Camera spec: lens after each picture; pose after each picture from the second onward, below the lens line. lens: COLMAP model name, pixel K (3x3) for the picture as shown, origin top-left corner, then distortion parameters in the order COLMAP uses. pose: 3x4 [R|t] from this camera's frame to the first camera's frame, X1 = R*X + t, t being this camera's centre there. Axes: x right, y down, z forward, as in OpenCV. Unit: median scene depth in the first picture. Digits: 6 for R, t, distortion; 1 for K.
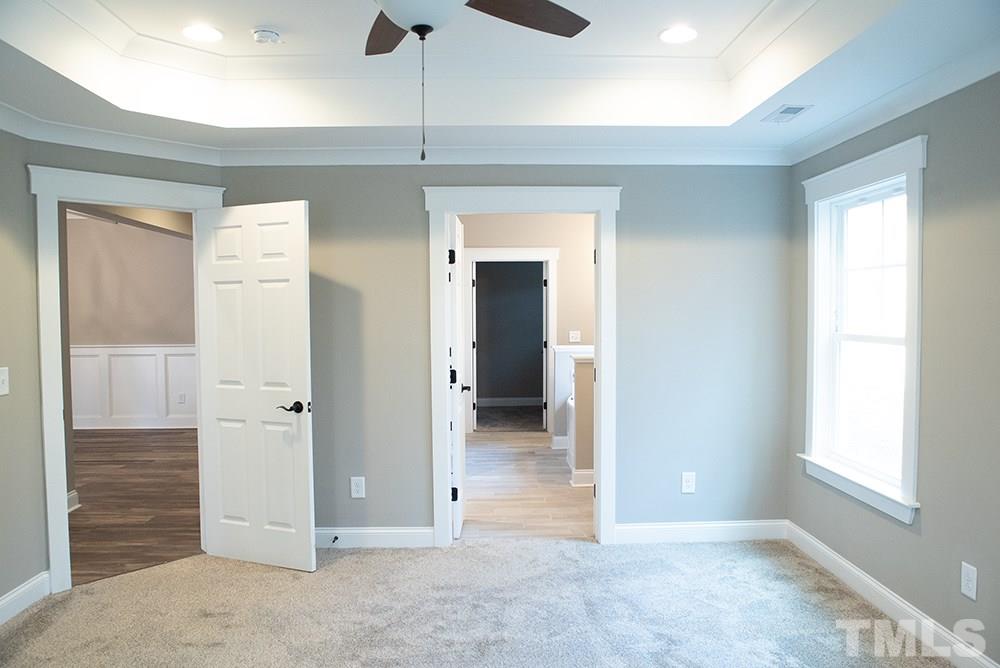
lens RADIAL K [[696.9, 0, 501.8], [0, 696.9, 336.1], [0, 0, 1]] dist [-0.048772, 0.015114]
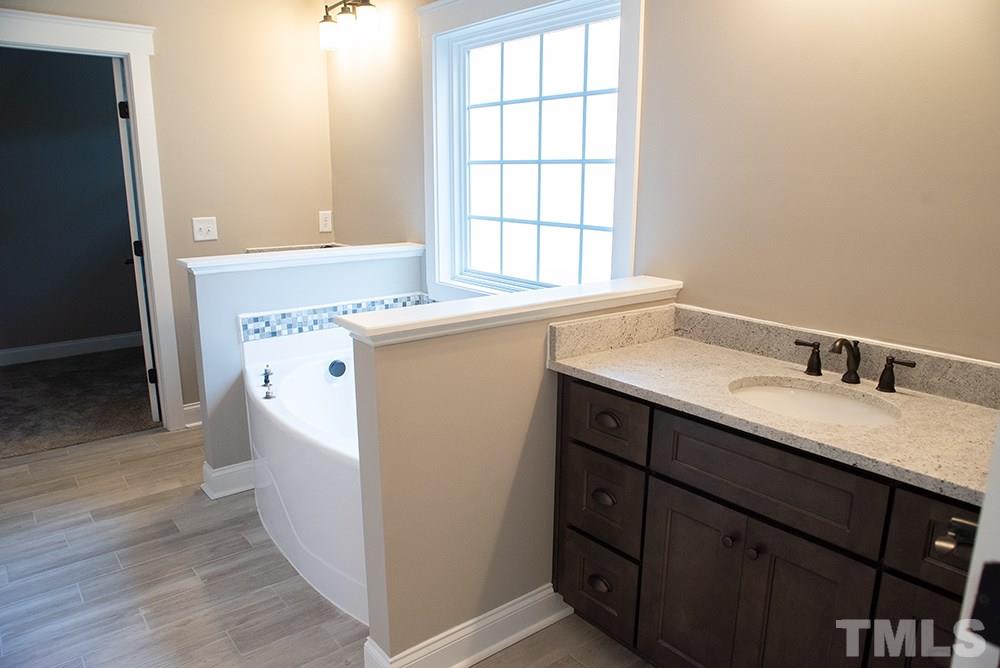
lens RADIAL K [[696.9, 0, 506.7], [0, 696.9, 332.5], [0, 0, 1]] dist [-0.048772, 0.015114]
pose [[0.807071, -0.132545, 0.575385, -0.009668], [0.018575, 0.979696, 0.199627, -0.019733], [-0.590162, -0.150425, 0.793147, 0.485860]]
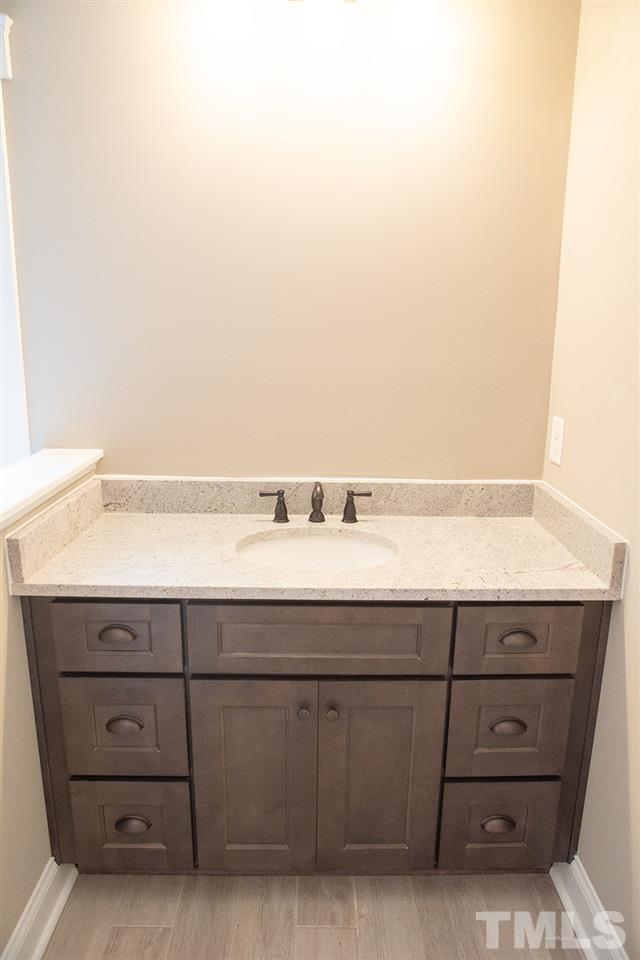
lens RADIAL K [[669.1, 0, 314.0], [0, 669.1, 485.3], [0, 0, 1]] dist [-0.048772, 0.015114]
pose [[0.056640, -0.250960, 0.966339, -0.029260], [0.026668, 0.967928, 0.249810, -0.057197], [-0.998038, 0.011621, 0.061516, 0.985327]]
